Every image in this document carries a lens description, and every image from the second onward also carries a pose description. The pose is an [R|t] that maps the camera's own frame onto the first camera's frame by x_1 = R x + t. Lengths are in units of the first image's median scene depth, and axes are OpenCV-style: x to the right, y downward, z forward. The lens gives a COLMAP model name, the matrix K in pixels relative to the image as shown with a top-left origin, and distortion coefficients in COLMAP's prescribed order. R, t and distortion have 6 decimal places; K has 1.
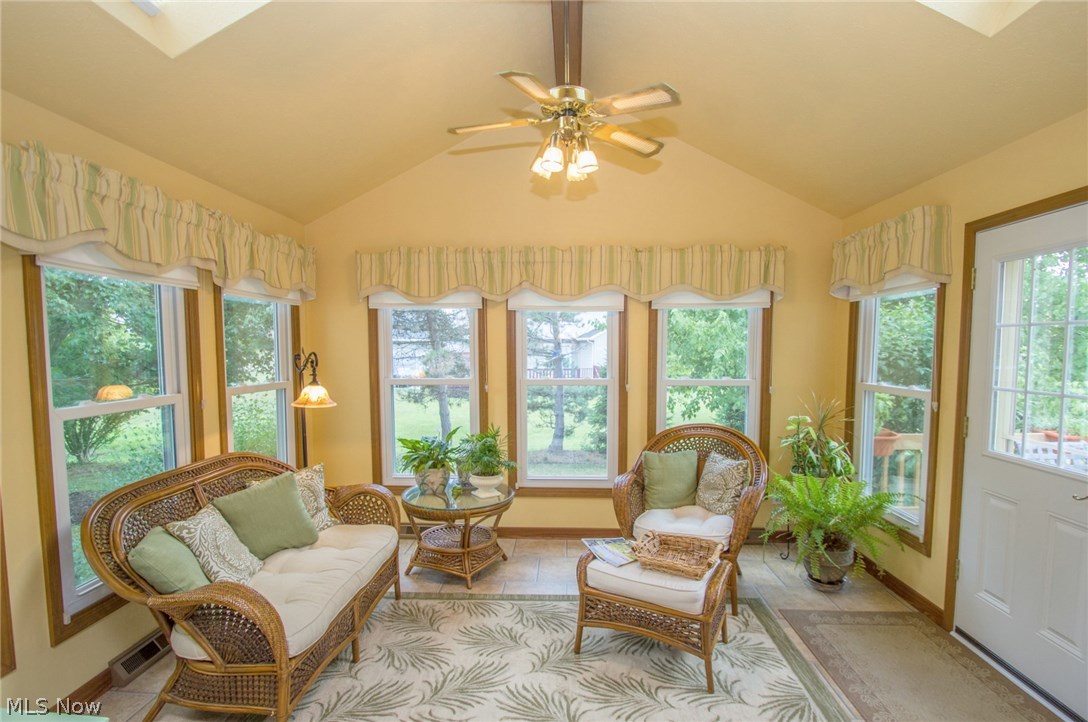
lens RADIAL K [[511.9, 0, 543.4], [0, 511.9, 378.8], [0, 0, 1]] dist [0.003095, 0.000280]
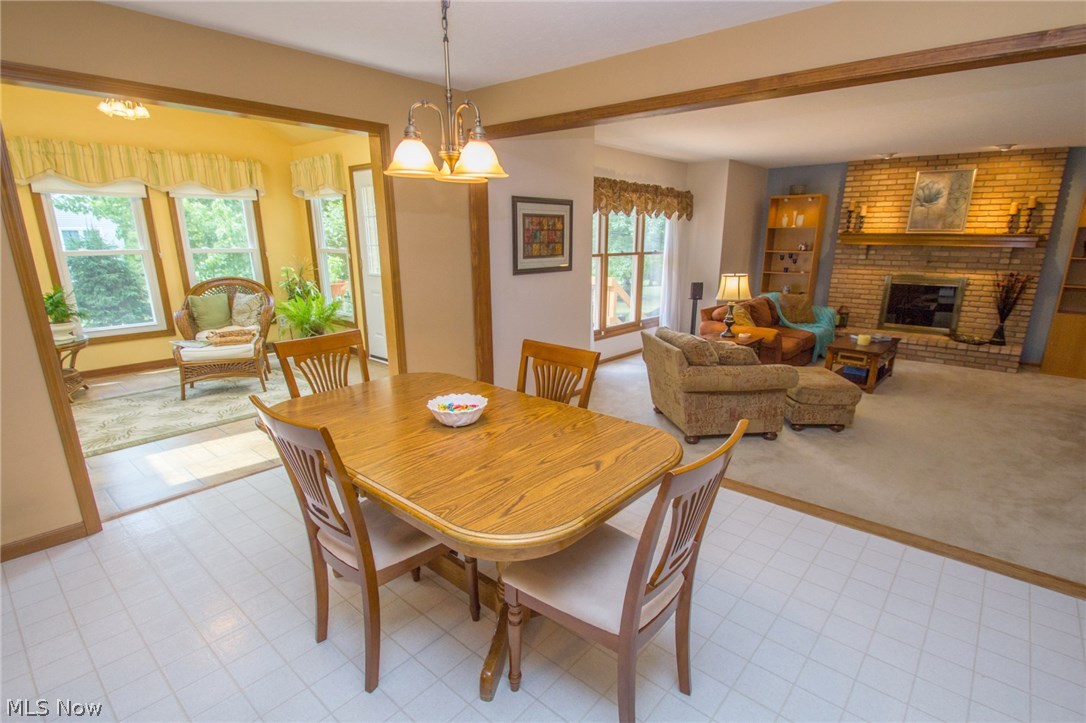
lens RADIAL K [[530.3, 0, 562.8], [0, 530.3, 383.0], [0, 0, 1]] dist [0.011798, -0.015691]
pose [[0.596481, -0.213534, 0.773701, -0.405153], [0.046495, 0.971535, 0.232289, 0.075738], [-0.801279, -0.102583, 0.589431, -0.821597]]
